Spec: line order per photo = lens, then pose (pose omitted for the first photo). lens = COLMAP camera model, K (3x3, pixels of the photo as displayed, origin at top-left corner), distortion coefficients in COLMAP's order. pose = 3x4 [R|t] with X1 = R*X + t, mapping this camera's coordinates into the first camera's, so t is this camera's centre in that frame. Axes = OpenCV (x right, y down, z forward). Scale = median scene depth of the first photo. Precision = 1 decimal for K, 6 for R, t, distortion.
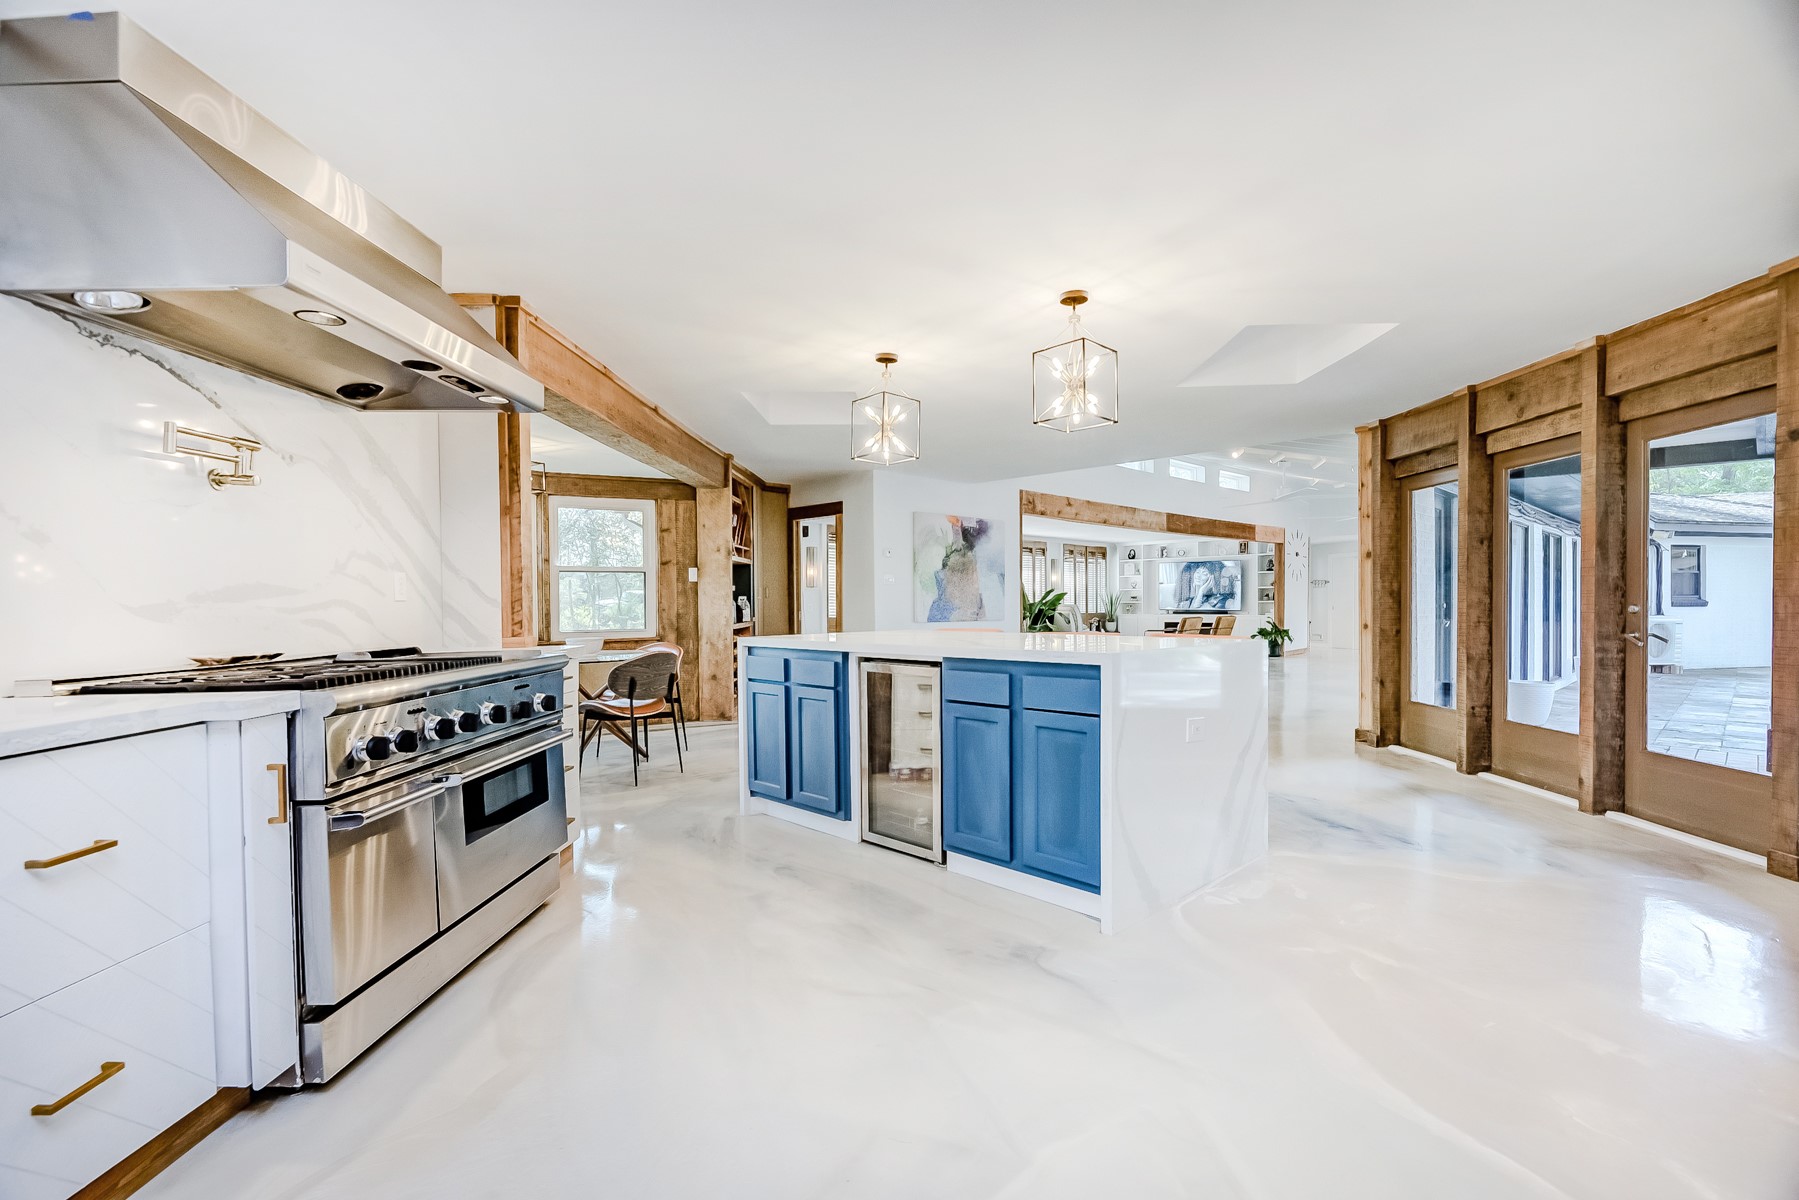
lens RADIAL K [[785.9, 0, 896.5], [0, 785.9, 609.7], [0, 0, 1]] dist [0.002109, 0.000170]
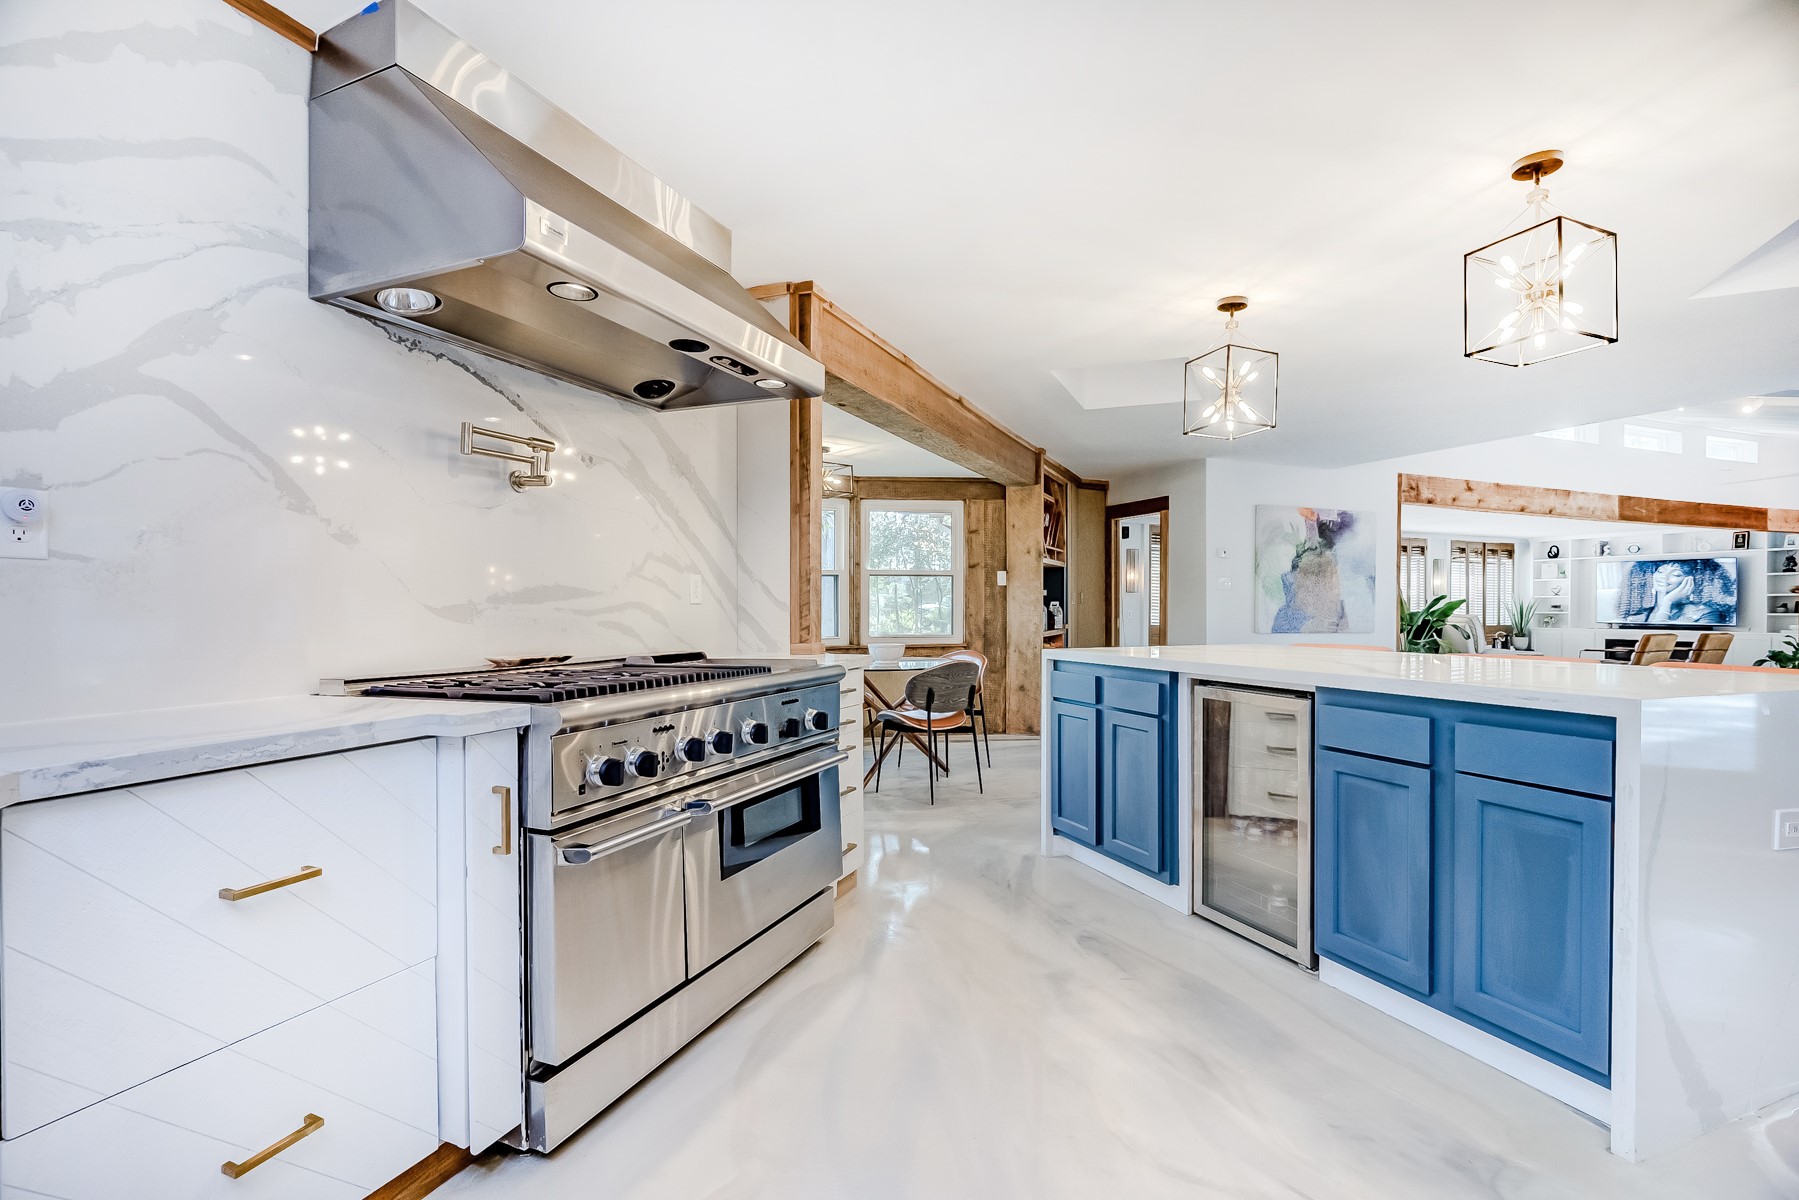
lens RADIAL K [[785.9, 0, 896.5], [0, 785.9, 609.7], [0, 0, 1]] dist [0.002109, 0.000170]
pose [[0.921720, 0.011150, -0.387696, -0.016751], [-0.013774, 0.999897, -0.003989, -0.002759], [0.387611, 0.009017, 0.921779, 0.164271]]
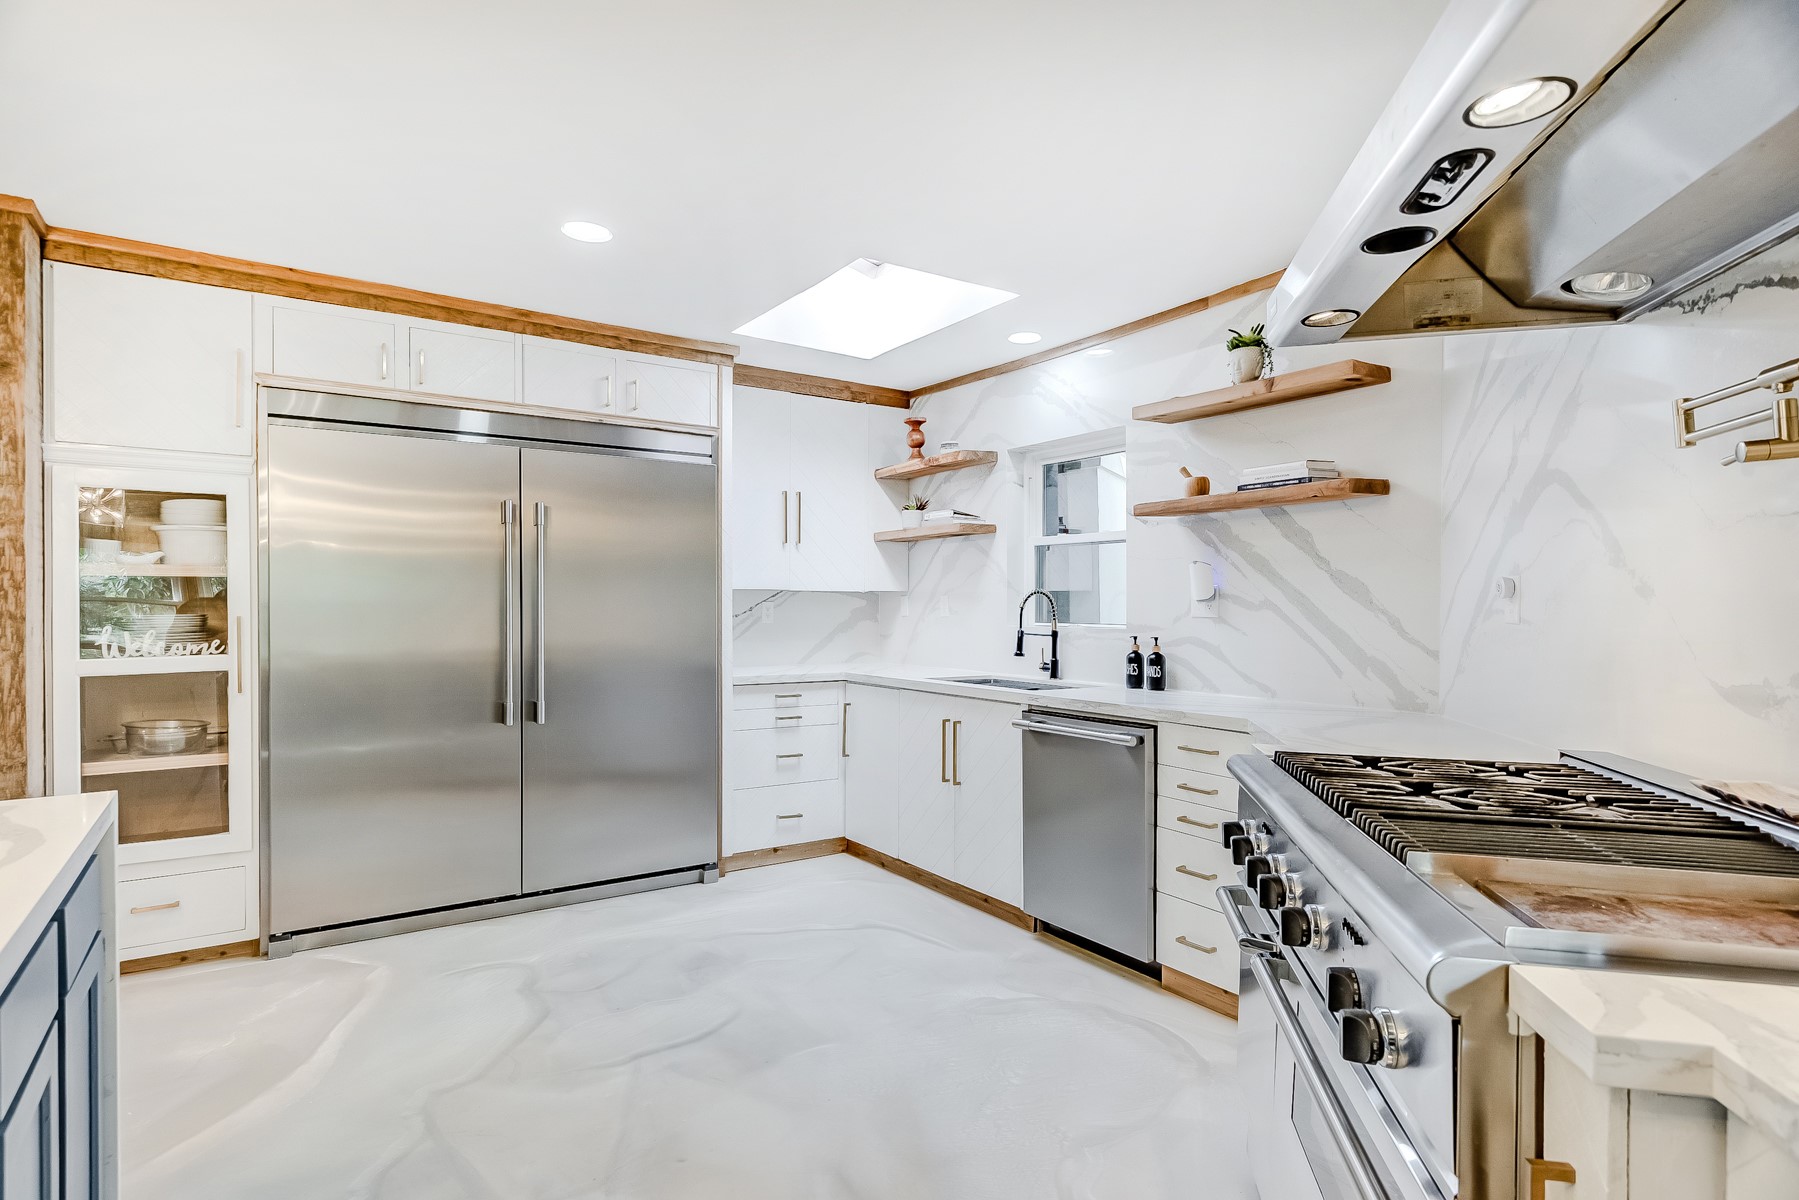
lens RADIAL K [[937.7, 0, 899.5], [0, 937.7, 600.0], [0, 0, 1]] dist [0.000886, 0.000347]
pose [[-0.983324, 0.010133, 0.181580, -0.240483], [0.012635, 0.999840, 0.012629, -0.051781], [-0.181423, 0.014712, -0.983295, 1.043271]]
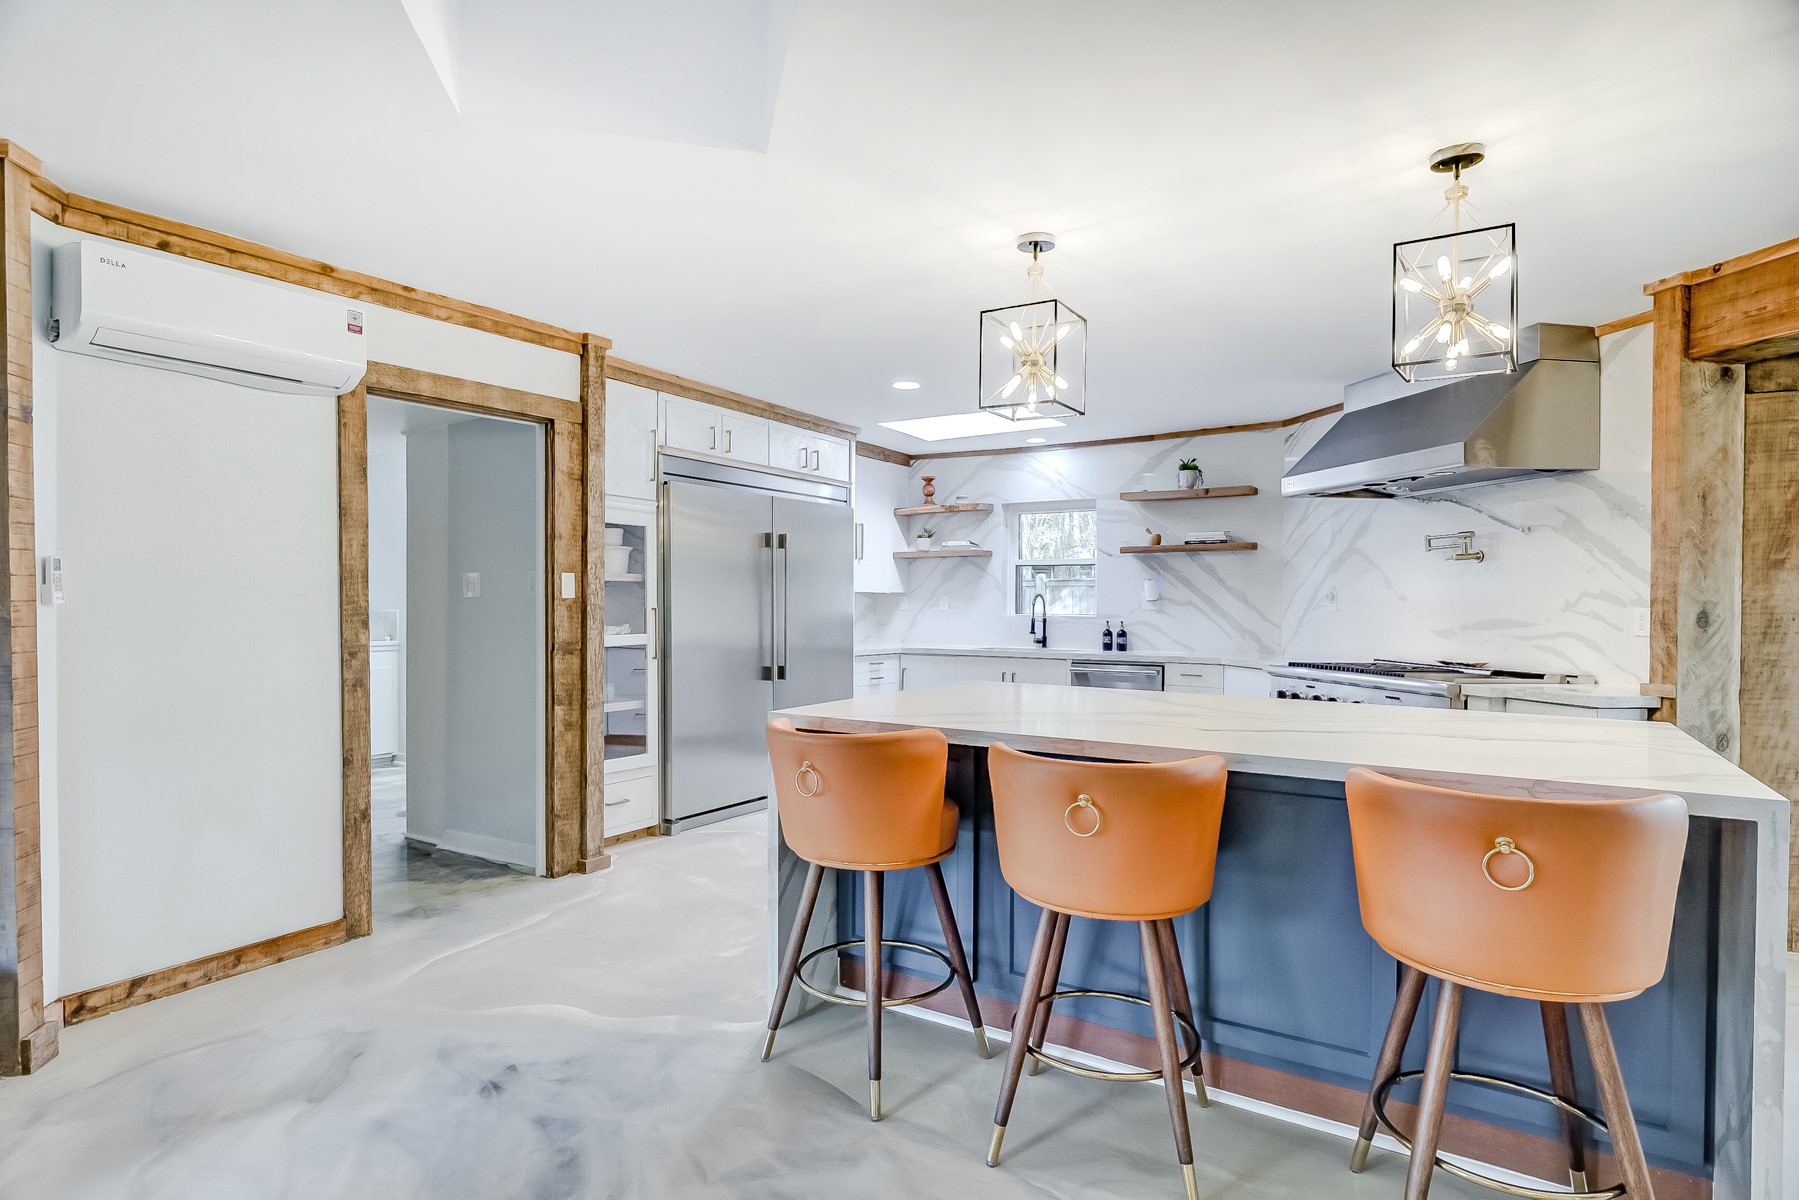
lens RADIAL K [[970.9, 0, 899.5], [0, 970.9, 600.0], [0, 0, 1]] dist [0.000717, 0.000216]
pose [[-0.970807, 0.004511, -0.239819, 0.514150], [0.000387, 0.999851, 0.017244, -0.068004], [0.239861, 0.016648, -0.970665, 1.689181]]
